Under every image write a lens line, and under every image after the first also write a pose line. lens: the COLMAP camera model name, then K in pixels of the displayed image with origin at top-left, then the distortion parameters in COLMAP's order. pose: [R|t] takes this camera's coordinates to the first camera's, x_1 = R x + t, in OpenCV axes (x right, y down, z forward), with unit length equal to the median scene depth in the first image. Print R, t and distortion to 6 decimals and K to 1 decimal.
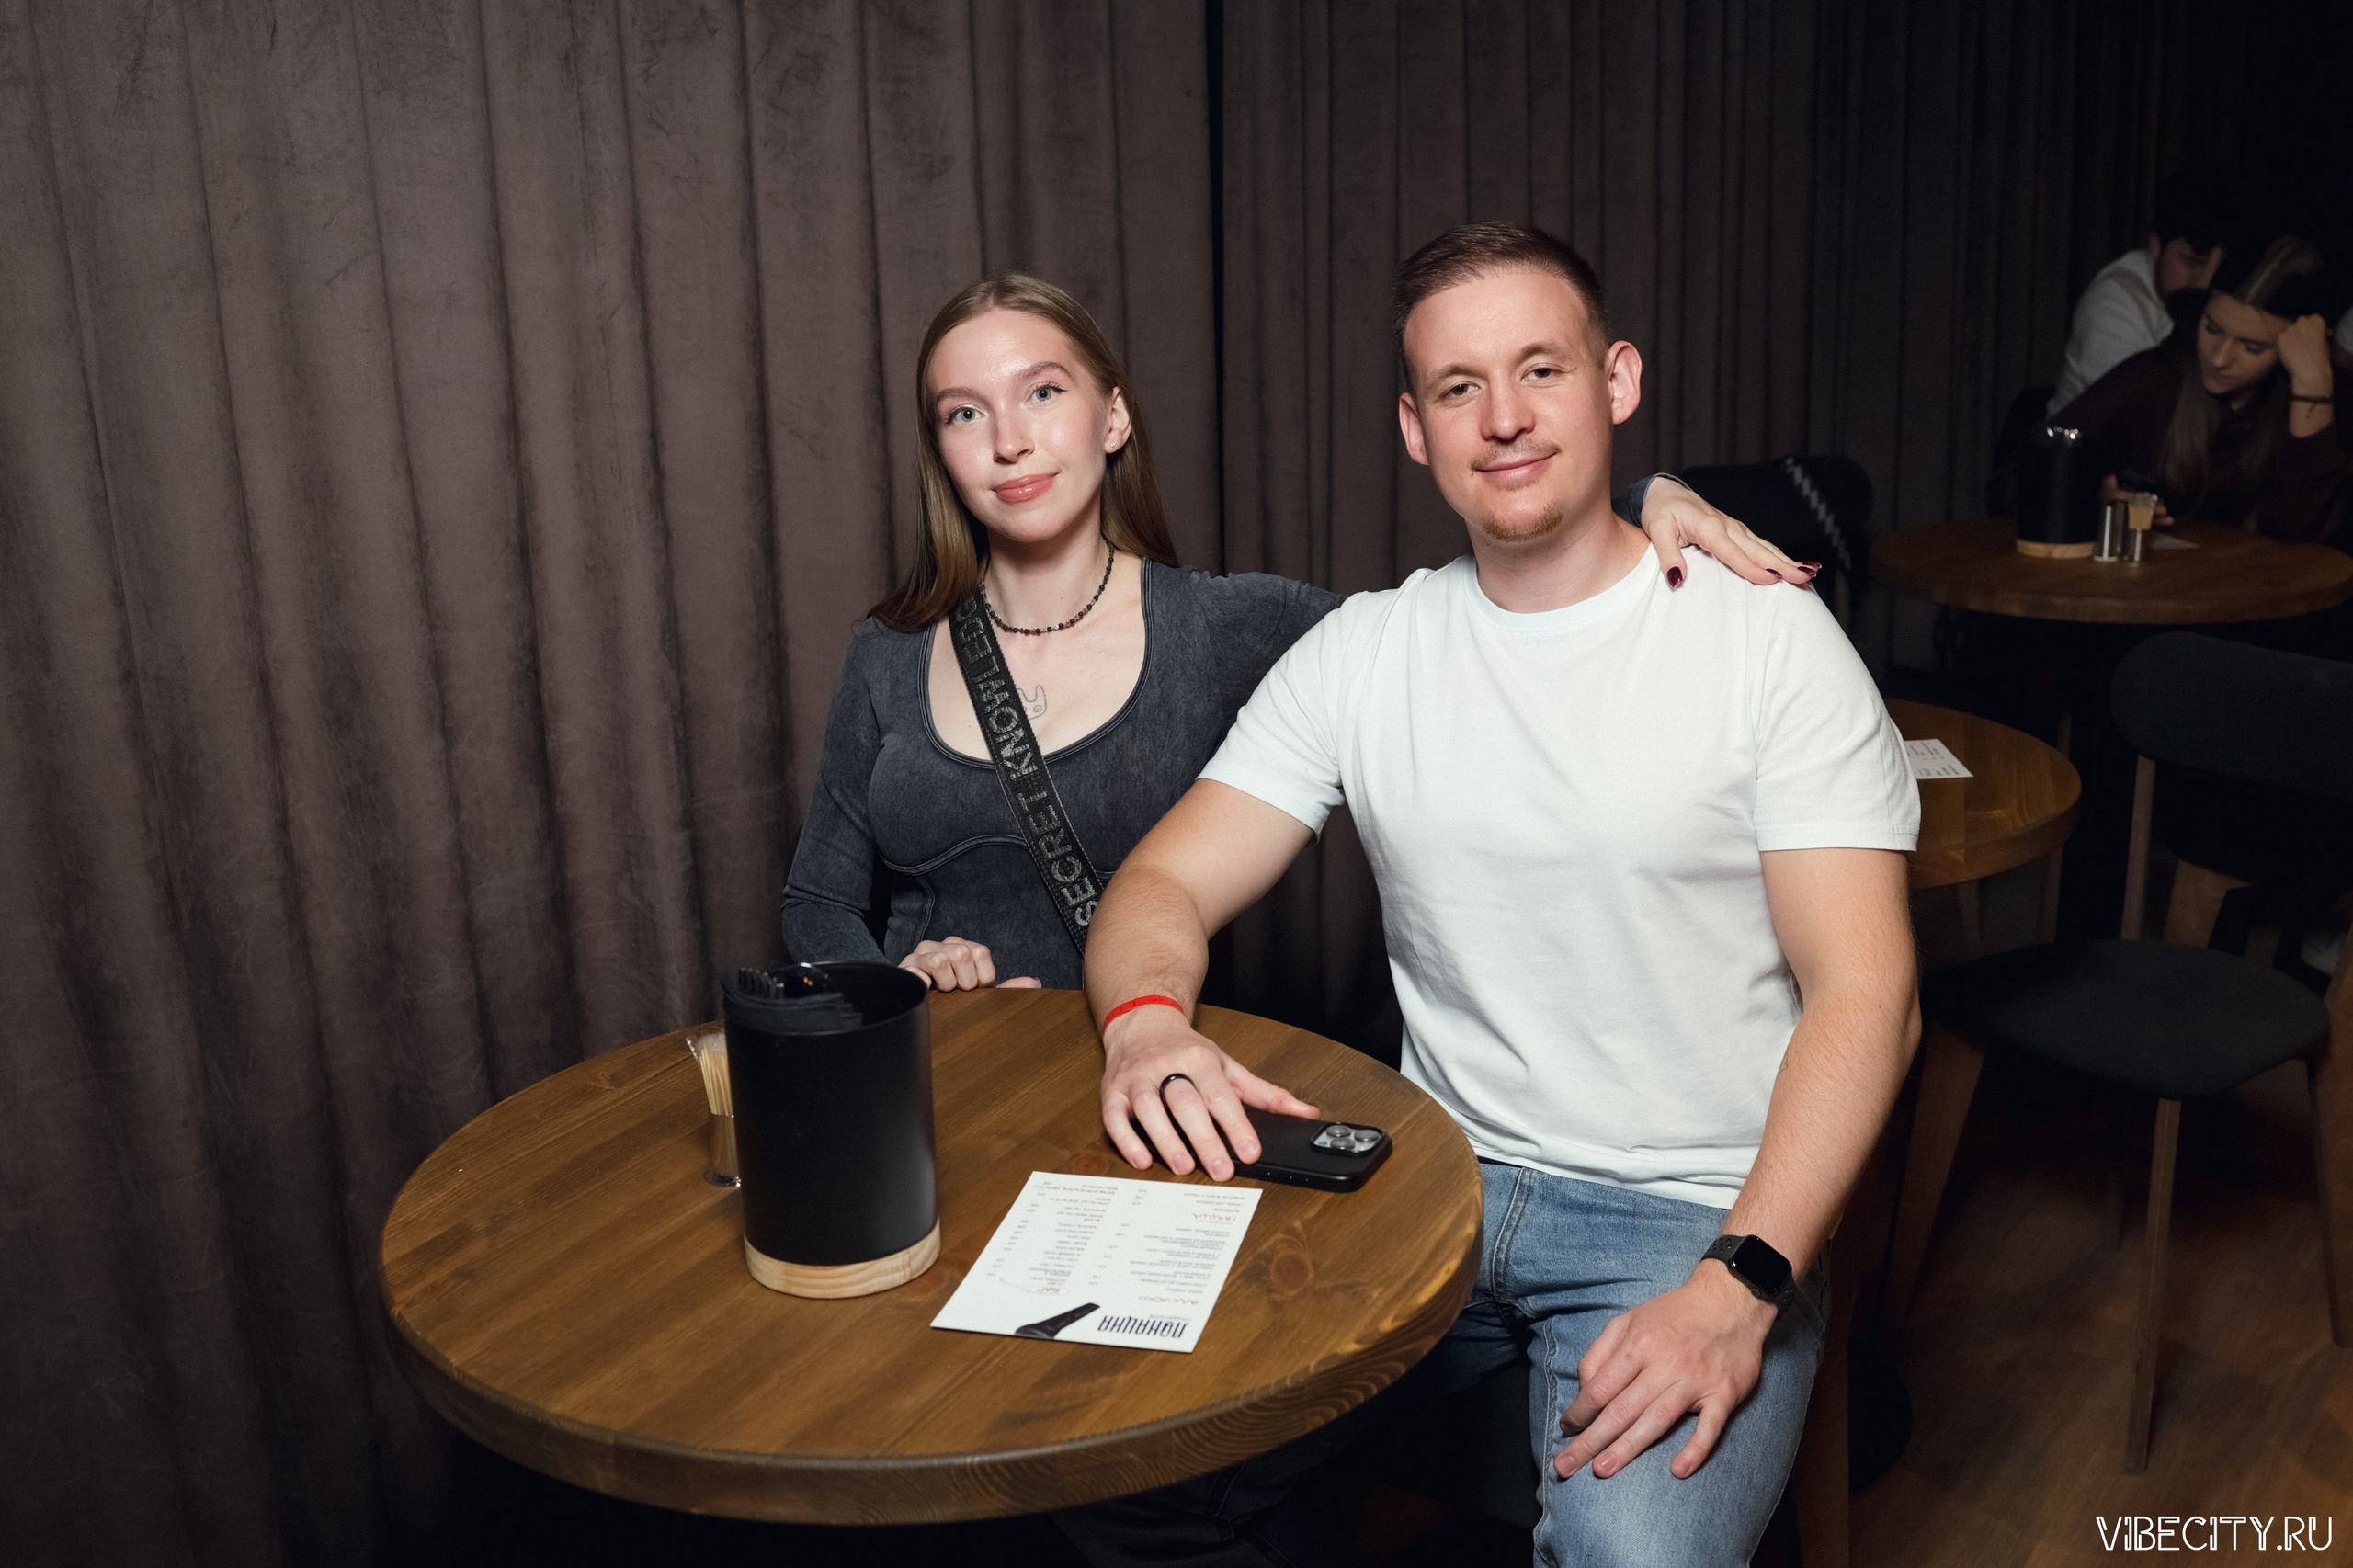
lens RADIAL K [[2402.4, 0, 1172.2], [0, 2402.4, 783.0], [0, 0, 1]] dist [-0.033011, 0.000000]
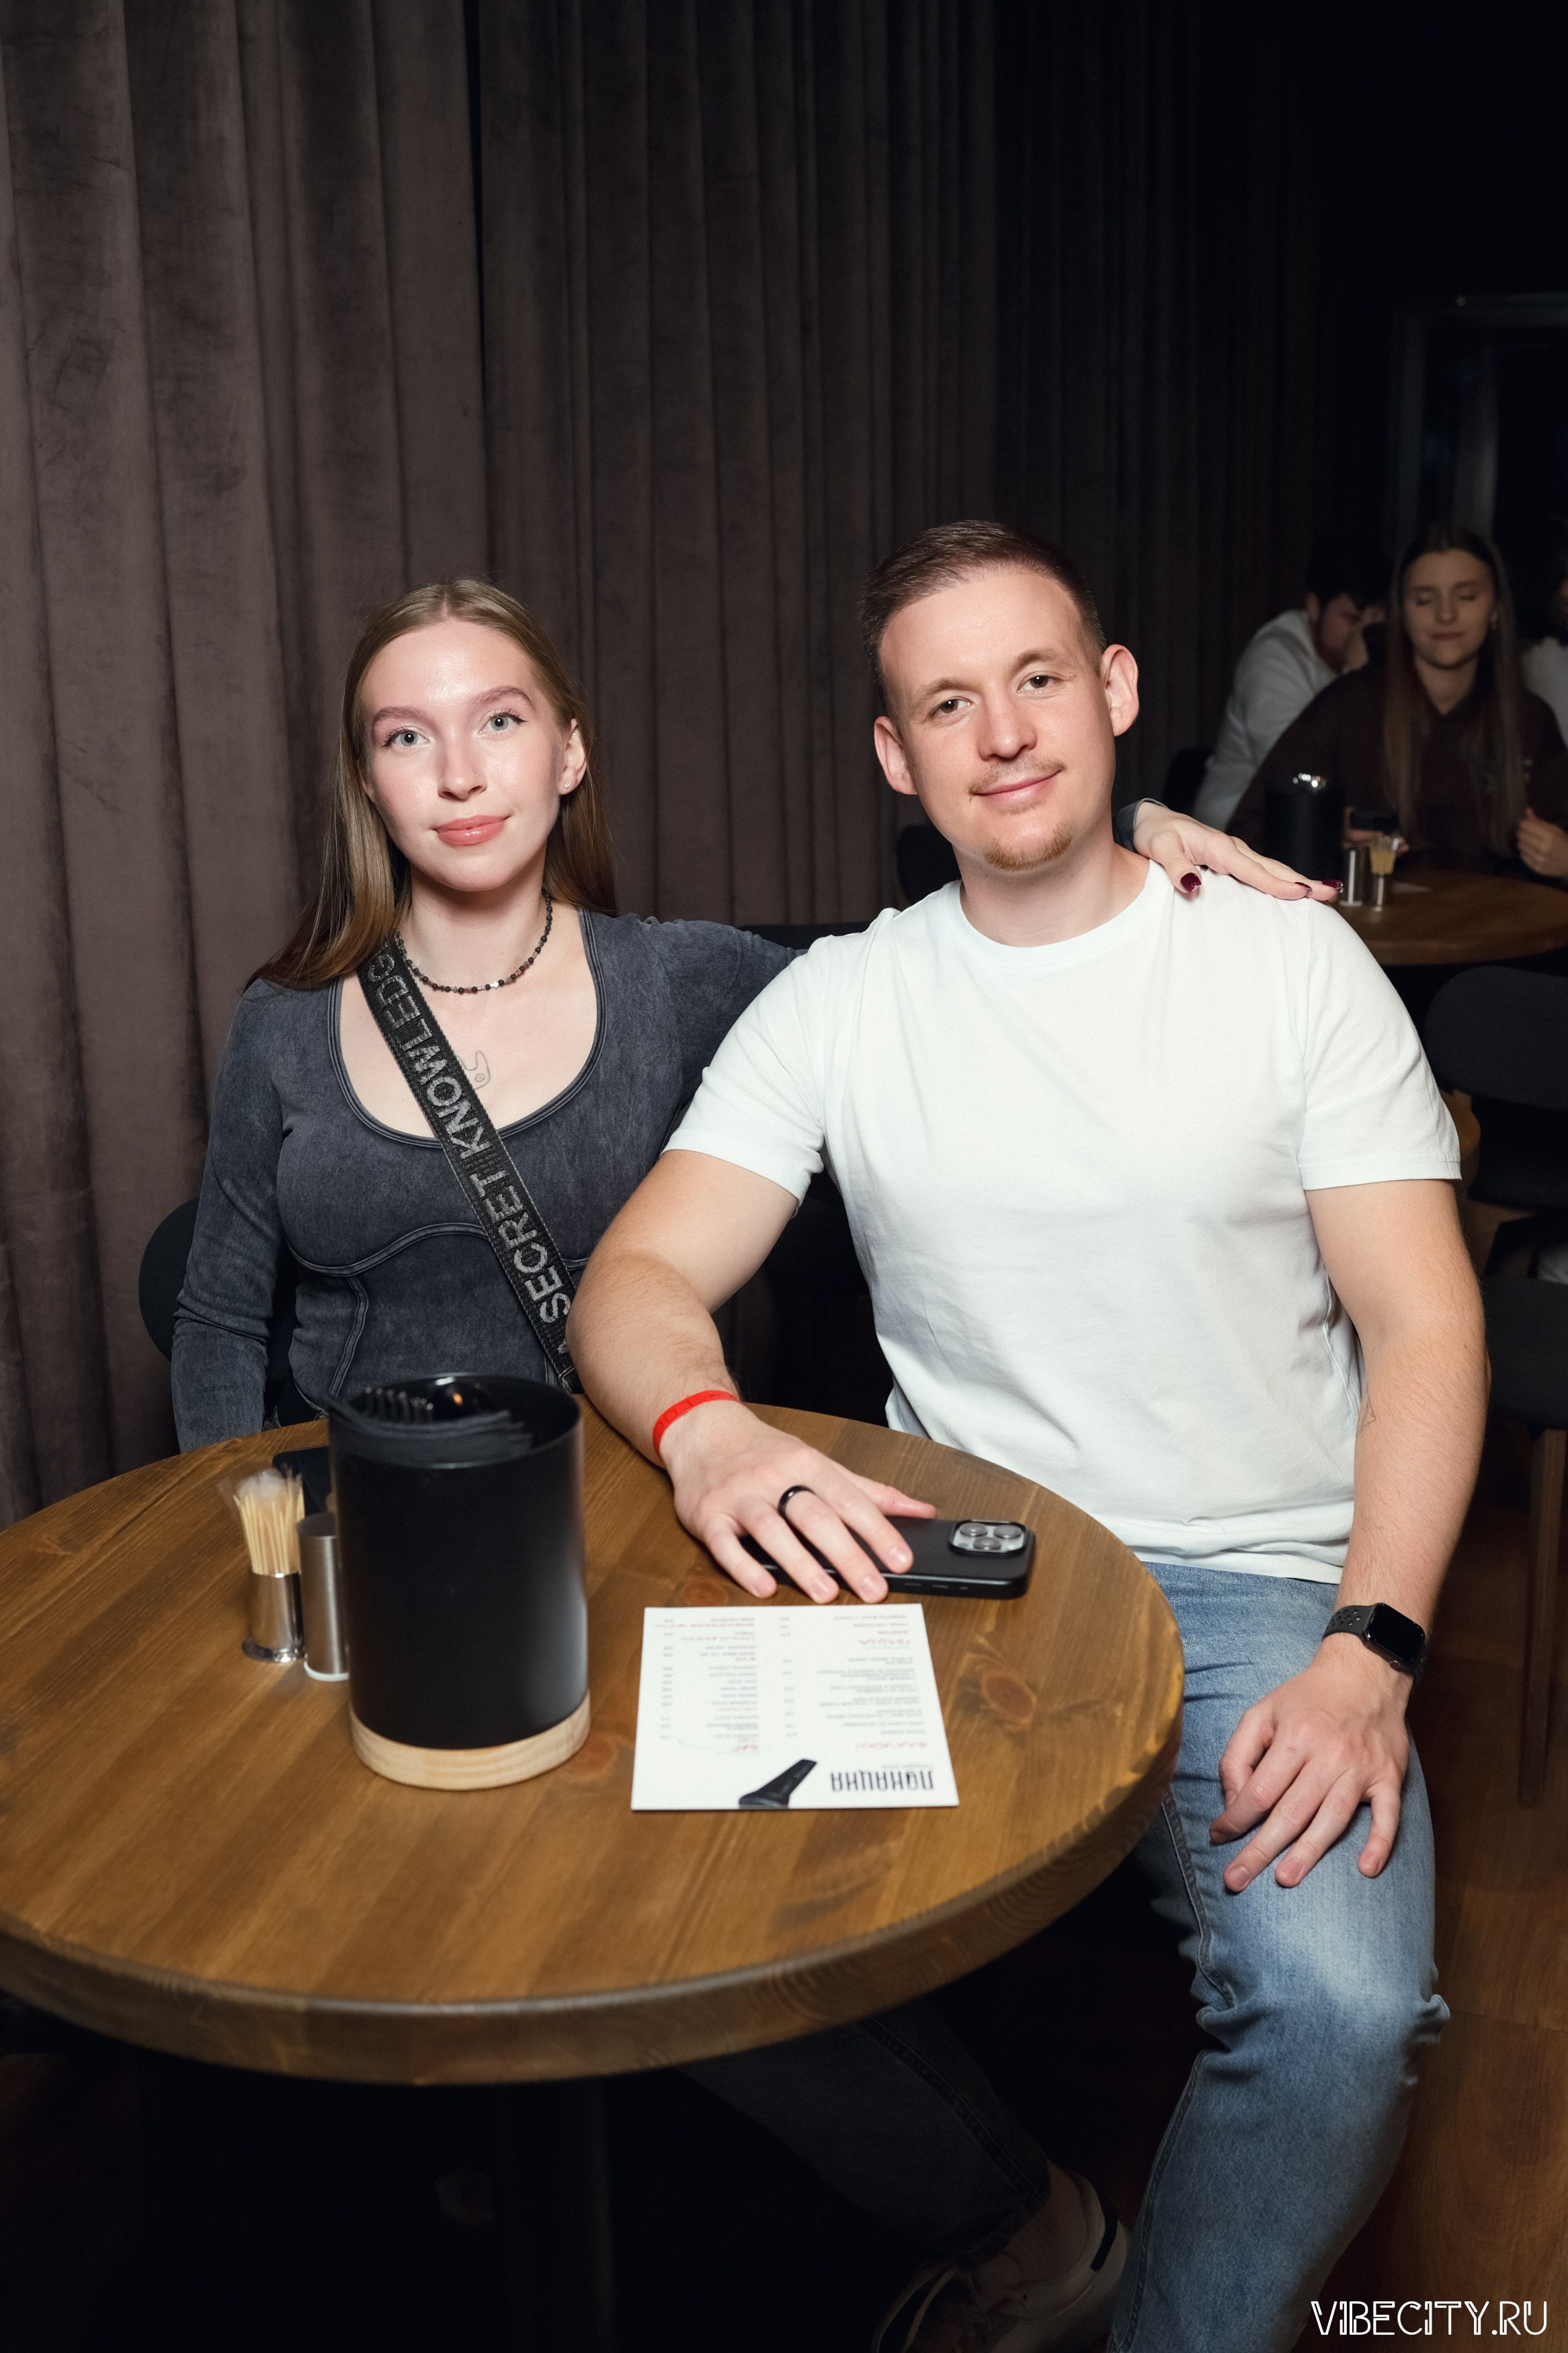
lens RADIAL K [[2402.1, 0, 788.7], [0, 2402.1, 1175.4], [0, 0, 1]] dist [-0.033011, 0.000000]
pose [[0.969336, -0.051562, 0.240269, -0.168374], [0.051706, 0.998646, 0.005708, 0.005891], [-0.240237, 0.006891, 0.970690, 0.136227]]
